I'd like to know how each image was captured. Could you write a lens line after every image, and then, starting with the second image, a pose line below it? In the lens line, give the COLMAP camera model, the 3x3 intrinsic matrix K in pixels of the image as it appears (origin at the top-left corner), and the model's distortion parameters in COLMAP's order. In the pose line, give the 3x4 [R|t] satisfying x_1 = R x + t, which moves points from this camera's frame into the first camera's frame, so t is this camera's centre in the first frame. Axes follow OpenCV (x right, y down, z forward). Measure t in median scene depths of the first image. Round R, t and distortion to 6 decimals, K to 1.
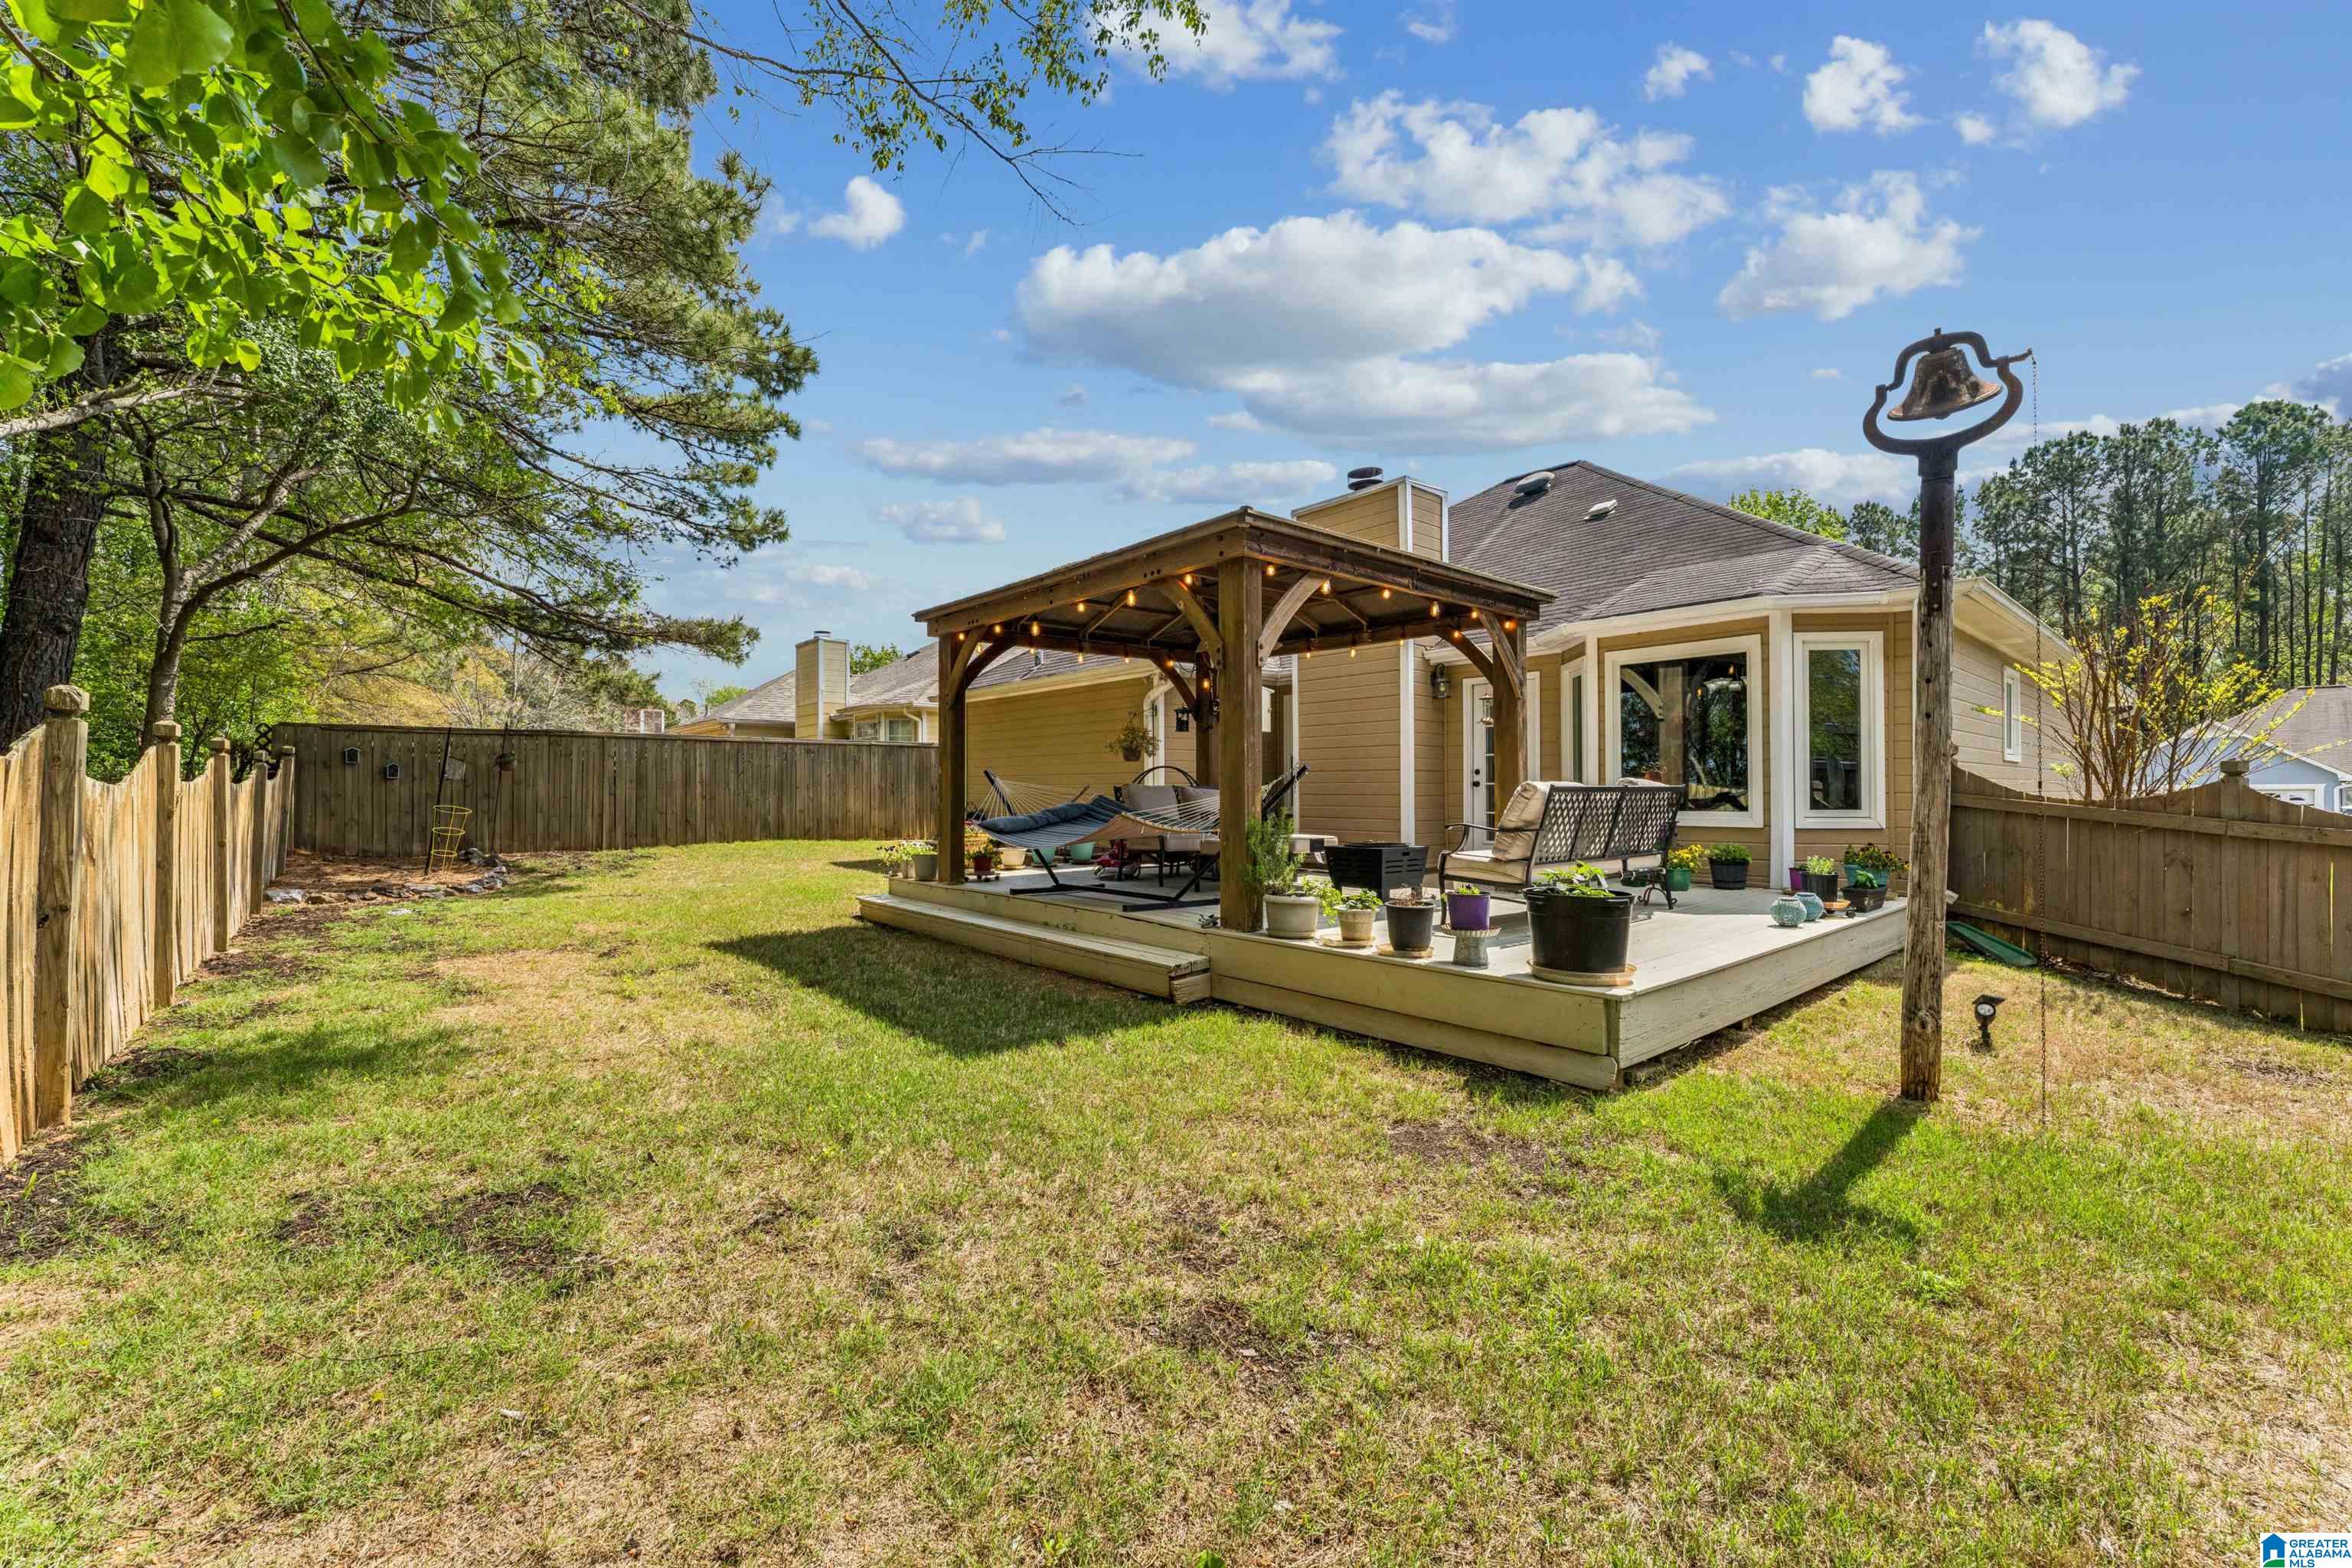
lens RADIAL K [[947.9, 0, 1176.0], [0, 947.9, 784.0], [0, 0, 1]] dist [-0.000858, -0.000096]
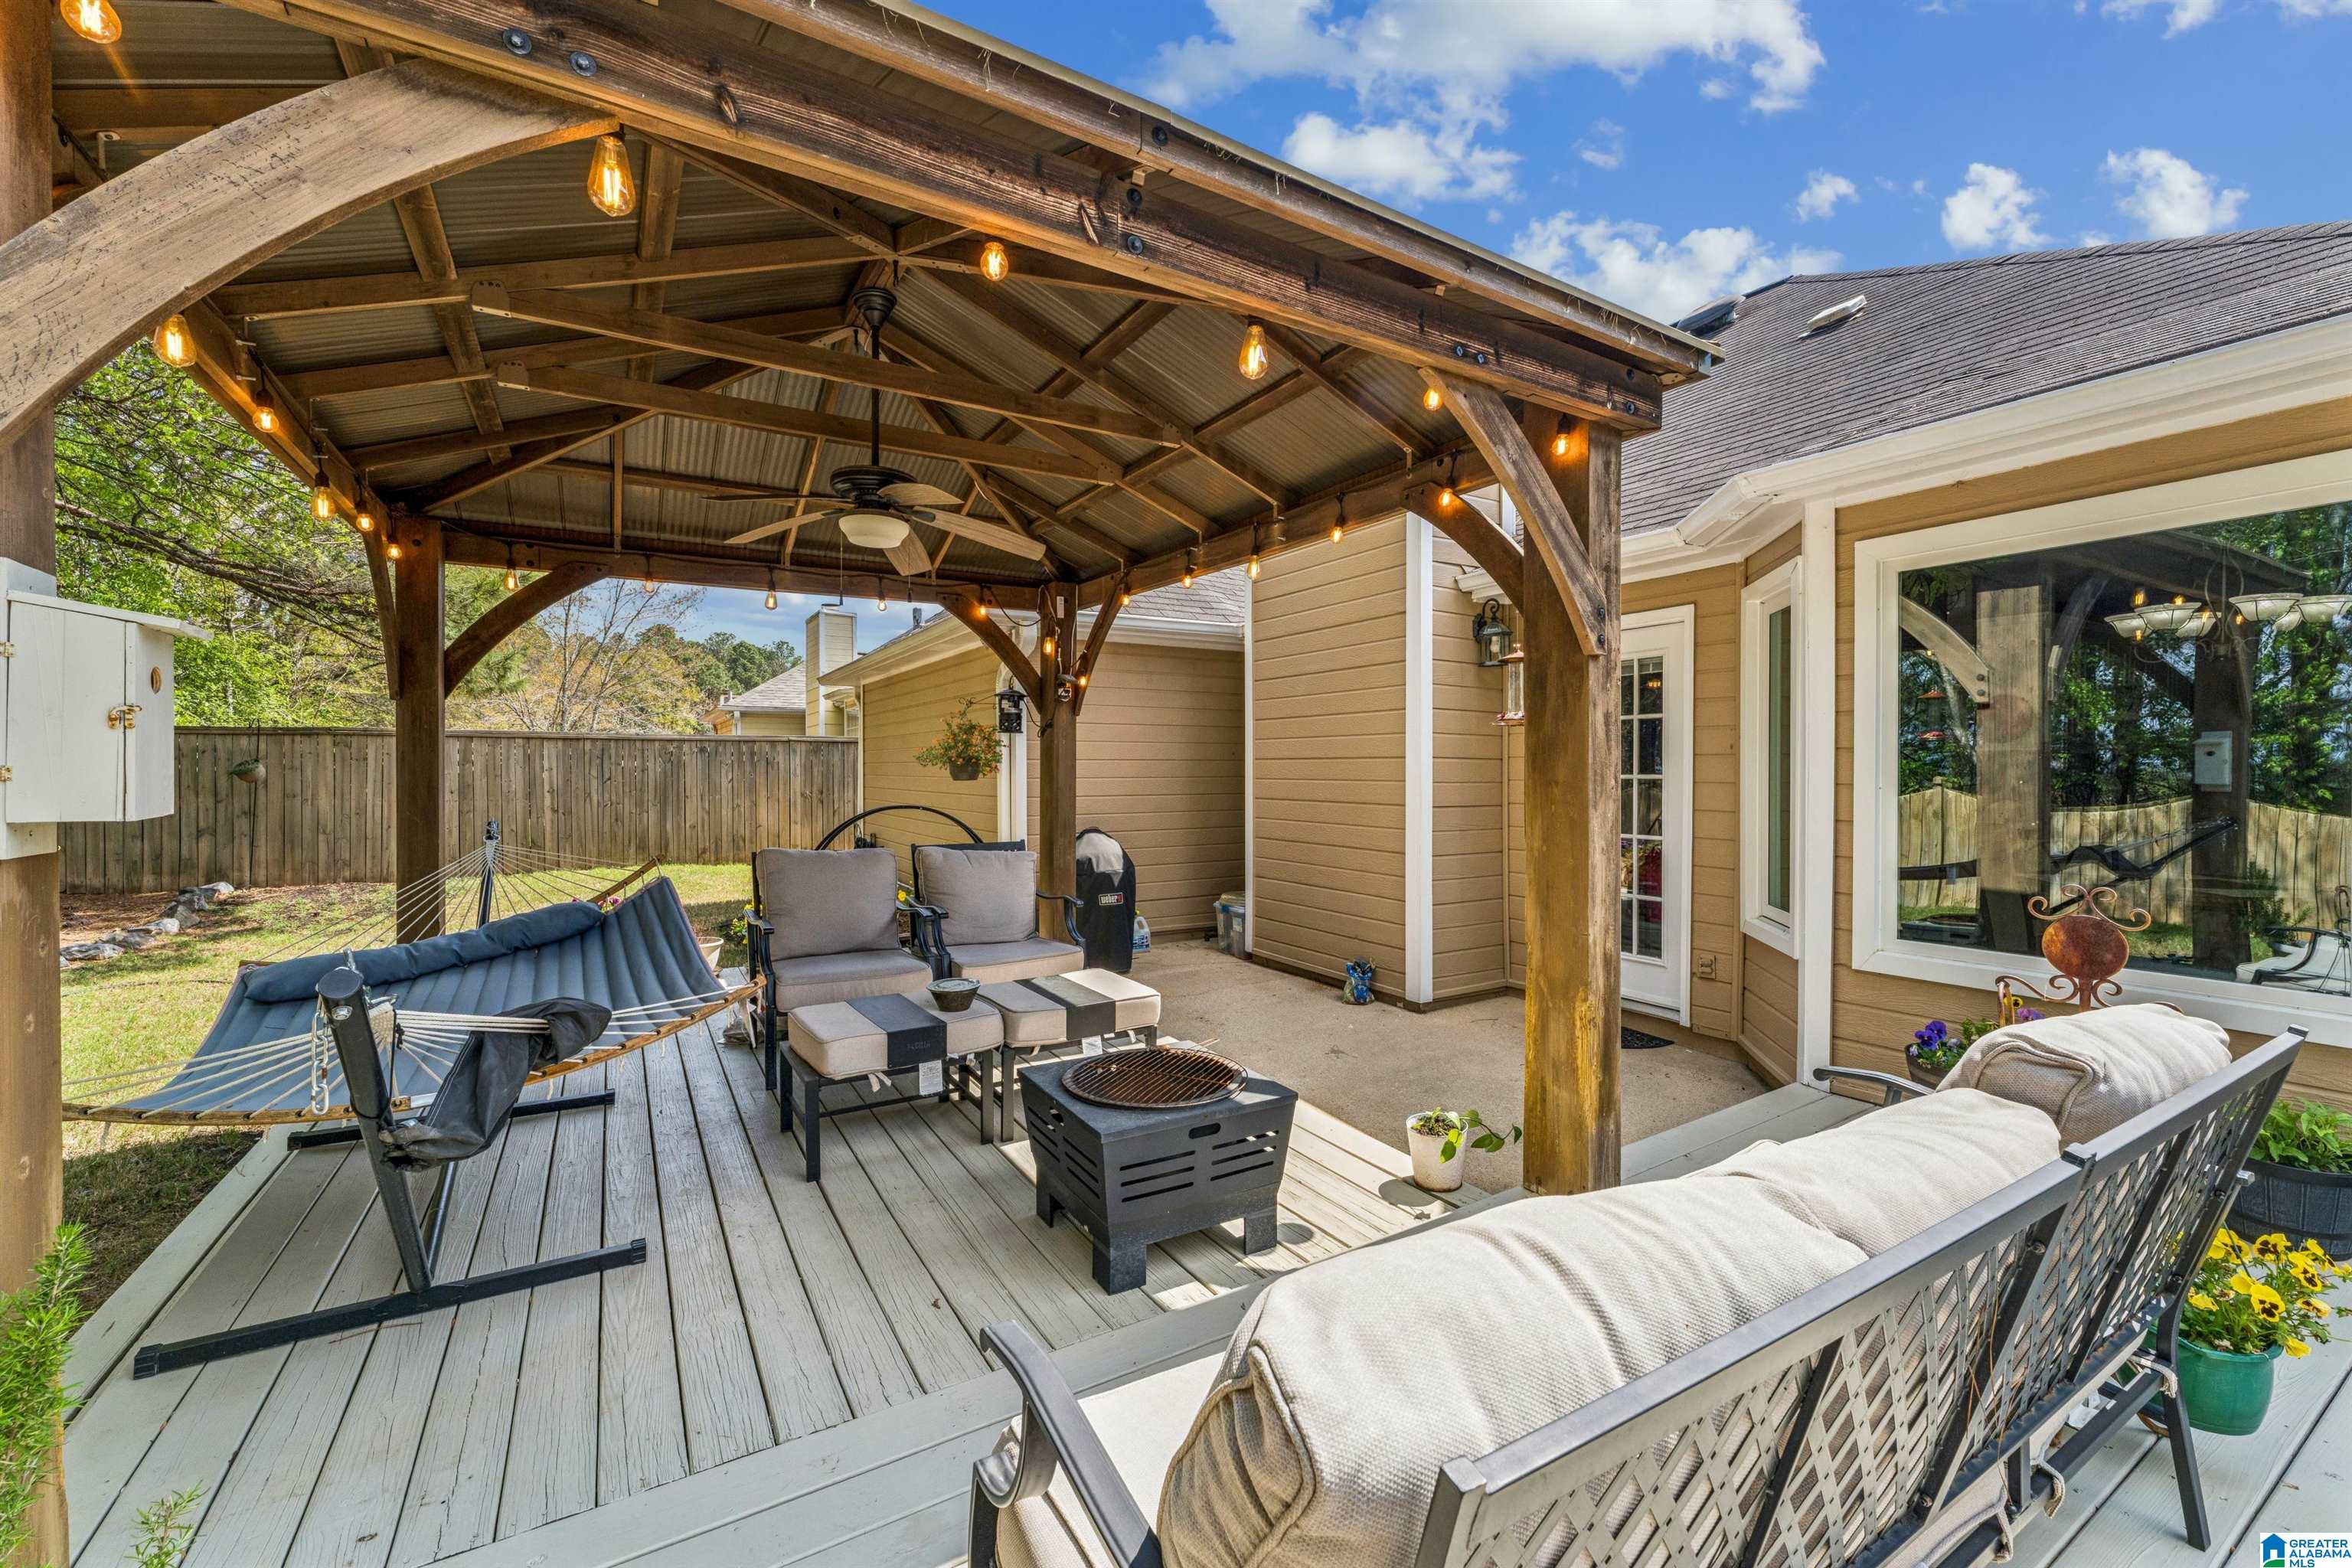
lens RADIAL K [[947.9, 0, 1176.0], [0, 947.9, 784.0], [0, 0, 1]] dist [-0.000858, -0.000096]
pose [[0.985617, 0.005765, -0.168896, 0.215949], [-0.002198, 0.999771, 0.021302, -0.040903], [0.168980, -0.020624, 0.985404, 0.504868]]
